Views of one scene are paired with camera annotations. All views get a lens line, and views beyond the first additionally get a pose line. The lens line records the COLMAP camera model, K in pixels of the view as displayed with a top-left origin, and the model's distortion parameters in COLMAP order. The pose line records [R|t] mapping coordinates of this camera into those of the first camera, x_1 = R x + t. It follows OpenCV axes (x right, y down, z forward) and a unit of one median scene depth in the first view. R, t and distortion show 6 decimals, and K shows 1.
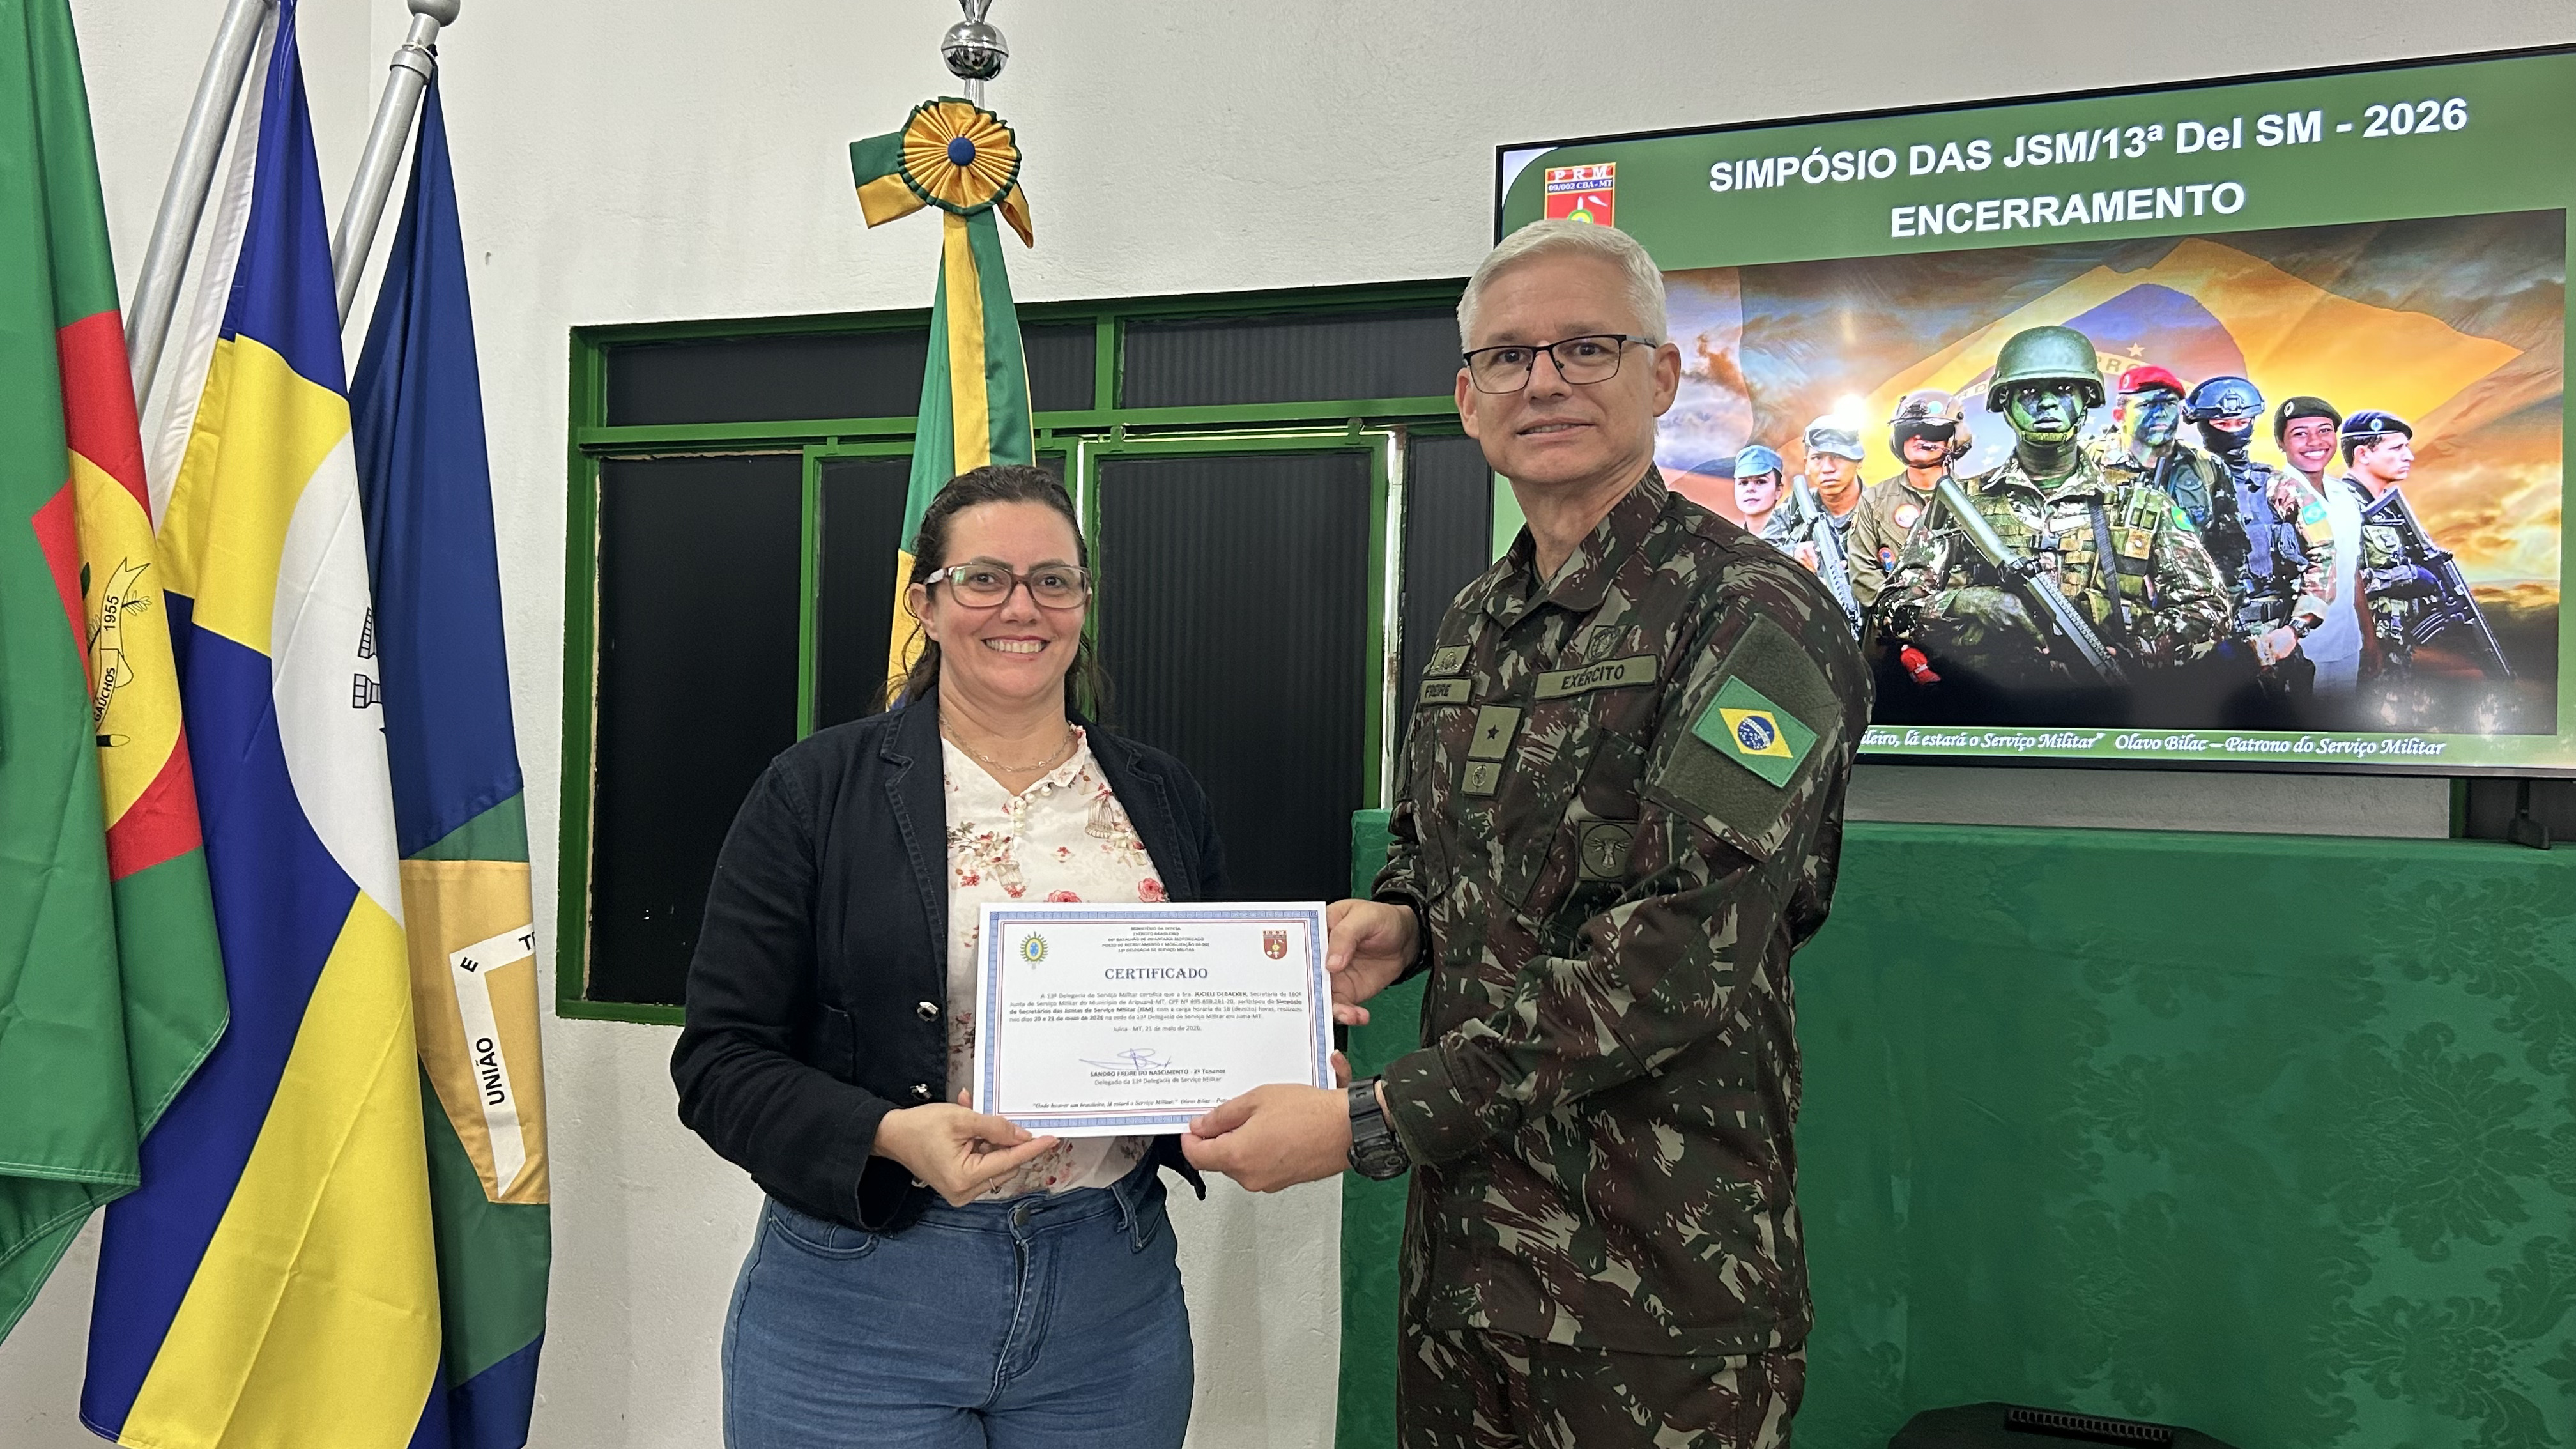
lens RADIAL K [[2182.0, 0, 1270.2], [0, 2182.0, 741.0], [0, 0, 1]] dist [0.024274, -0.026367]
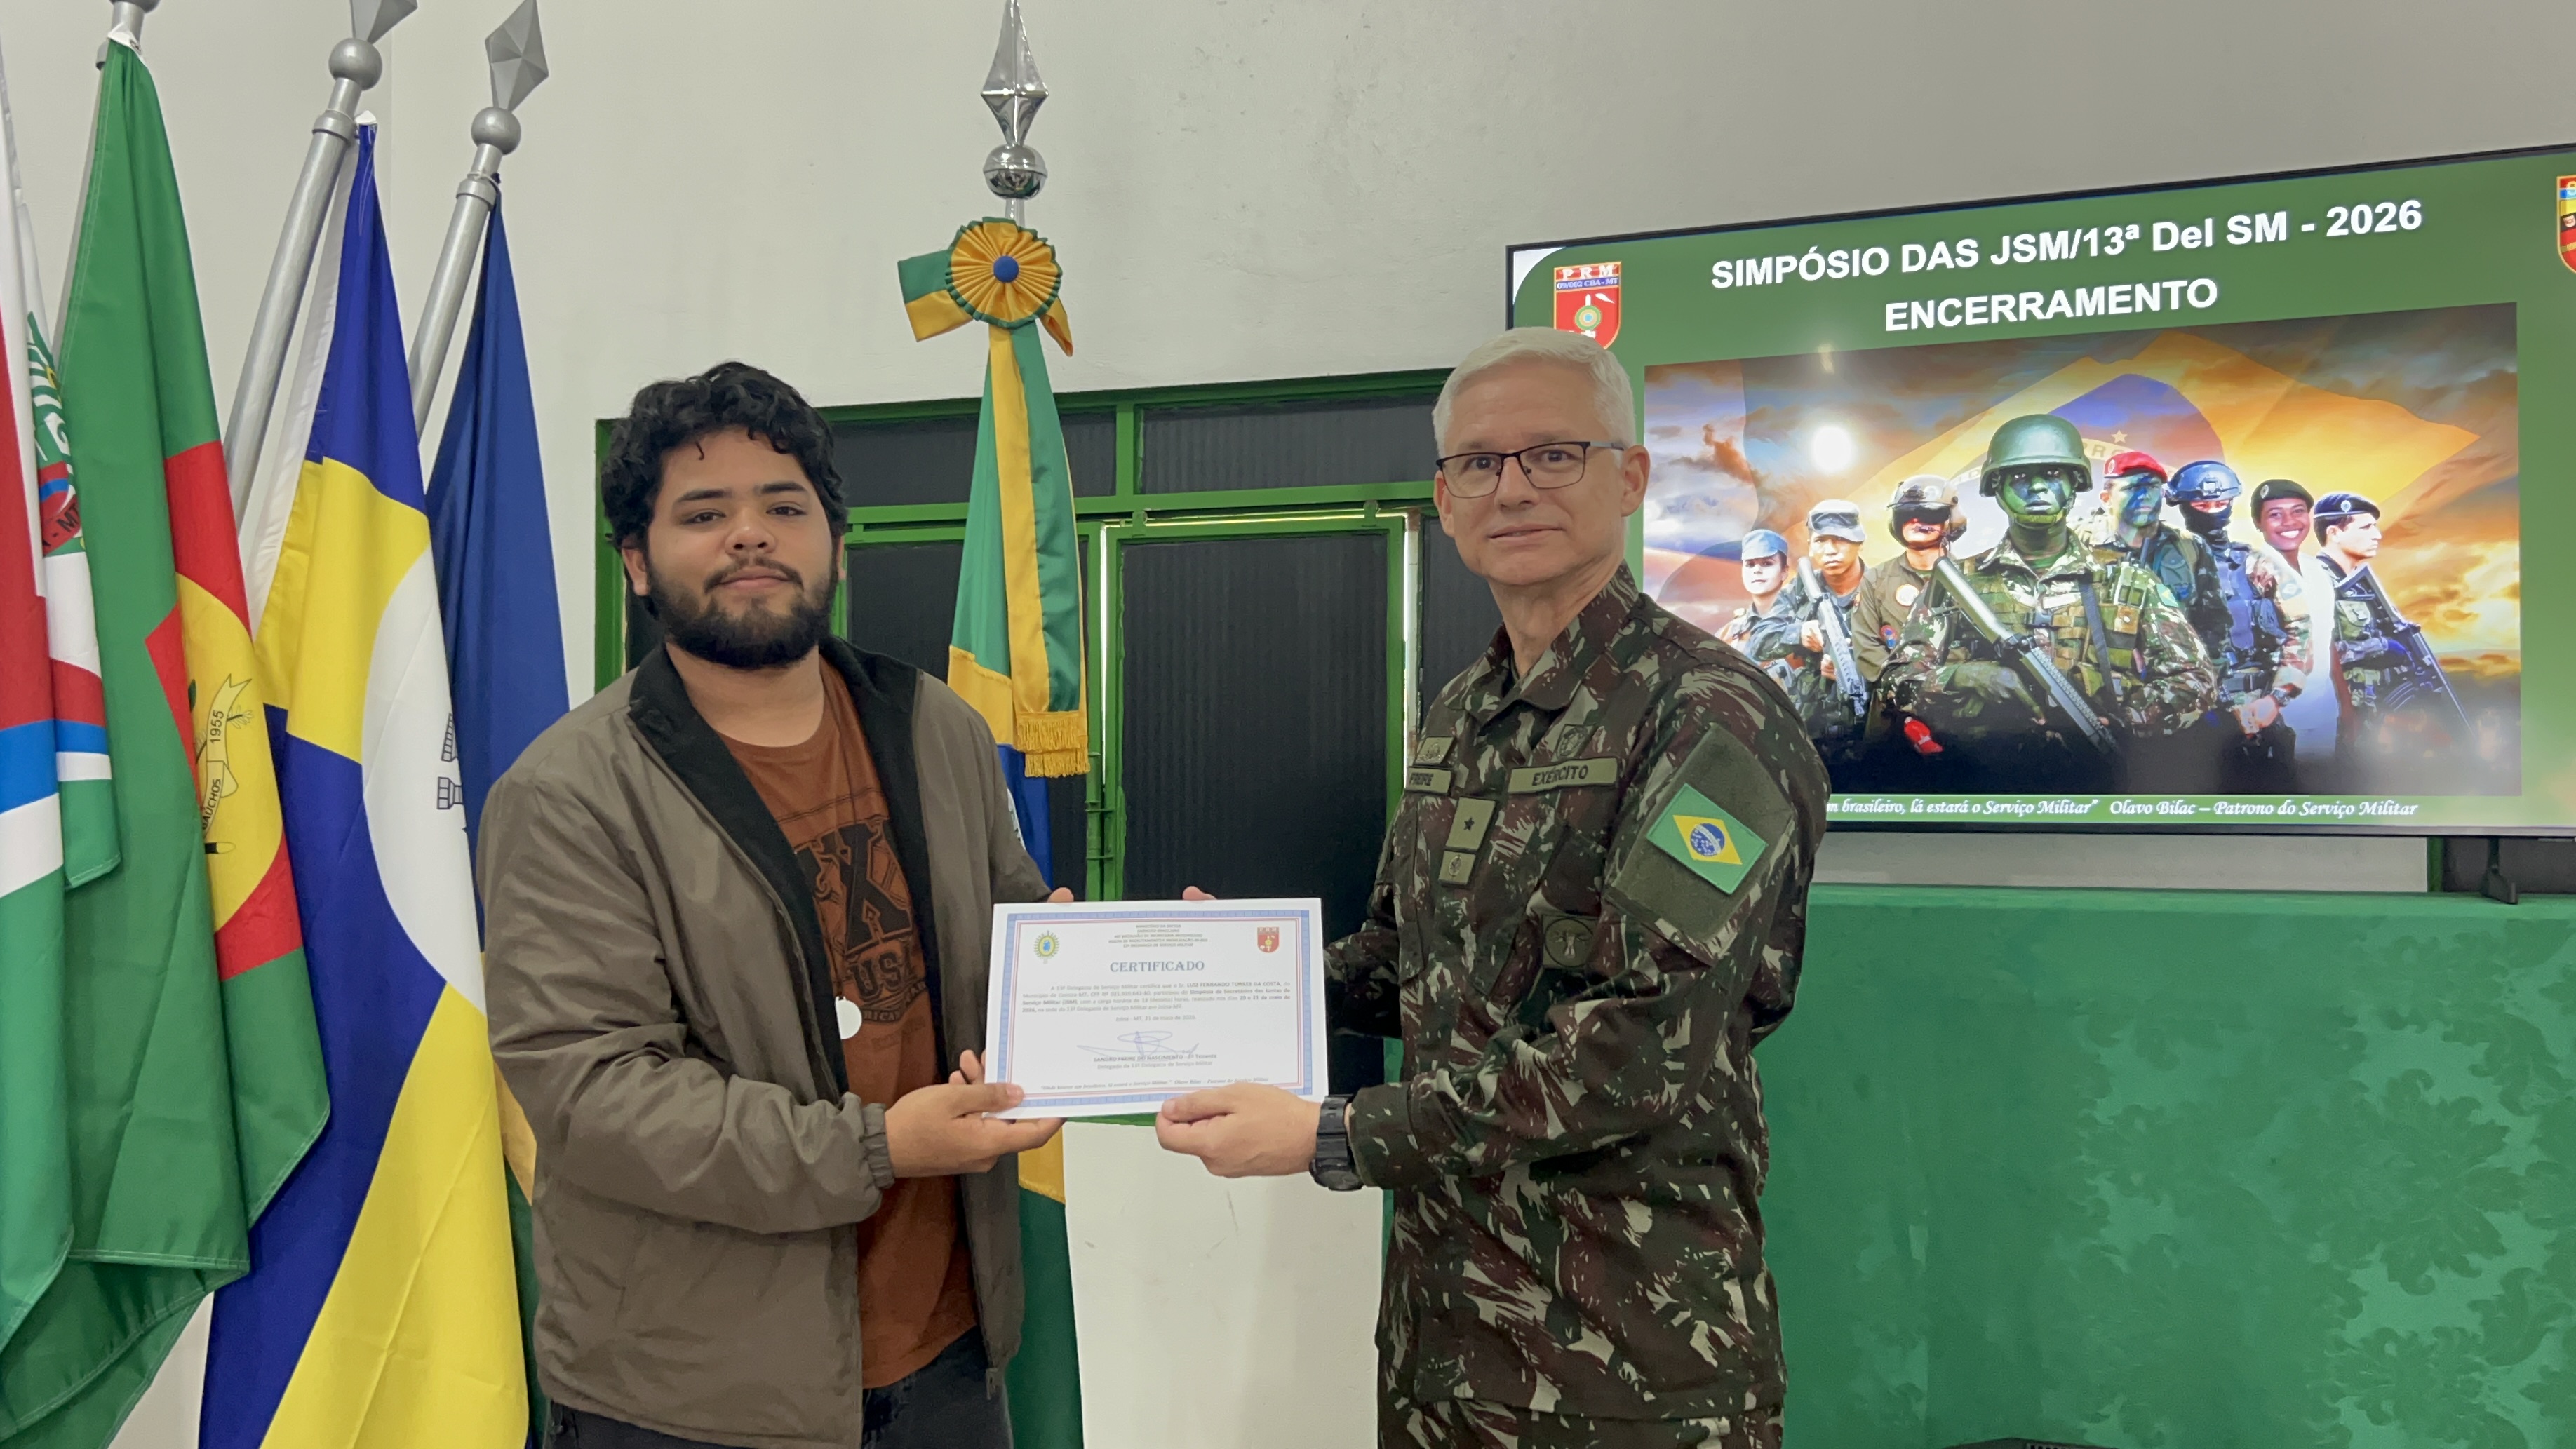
lens RADIAL K [[2280.3, 0, 1271.0], [0, 2280.3, 743.5], [0, 0, 1]] dist [0.049451, -0.082109]
pose [[0.999701, -0.019063, 0.015340, -0.034226], [0.019347, 0.999640, -0.018615, -0.017546], [-0.014980, 0.018907, 0.999709, -0.098801]]
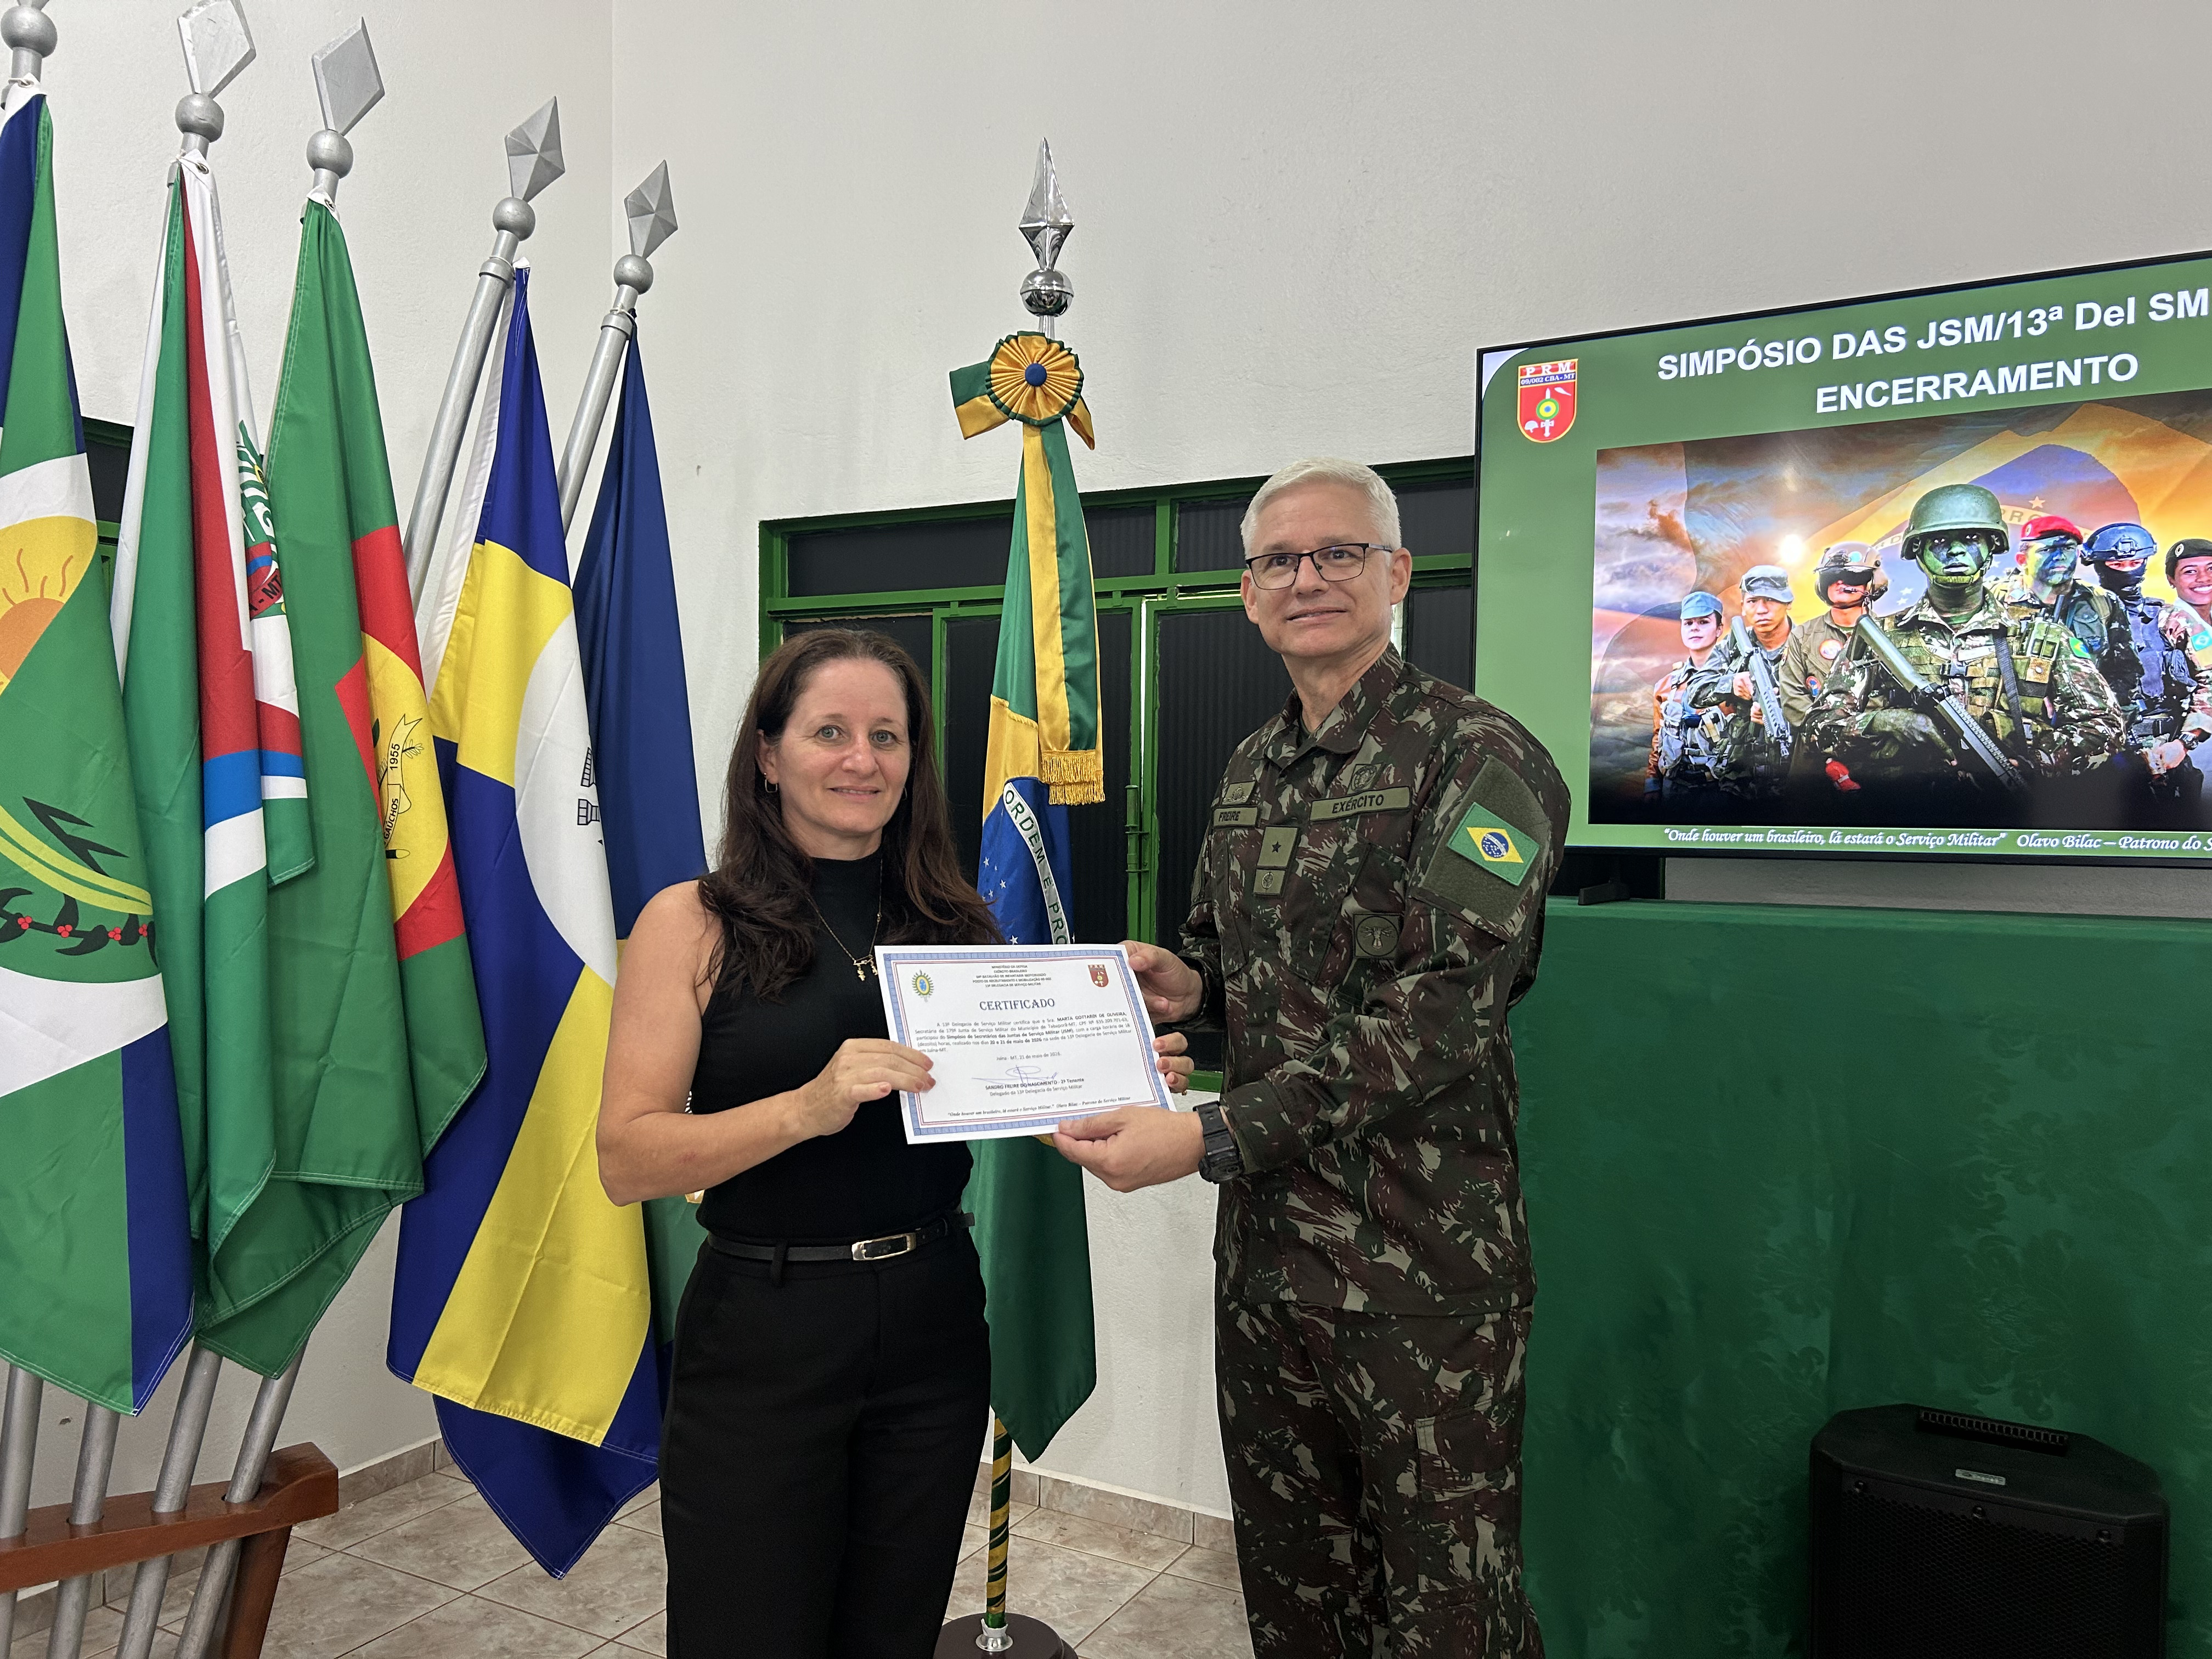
lens RADIAL K [[1679.5, 0, 1111.9], [0, 1679.5, 851.5], [0, 0, 1]] dist [0.019557, -0.009423]
pose [[0.991714, -0.006145, -0.128317, 0.023171], [0.008758, 0.999766, 0.019805, -0.015828], [0.128165, -0.020764, 0.991535, 0.046896]]
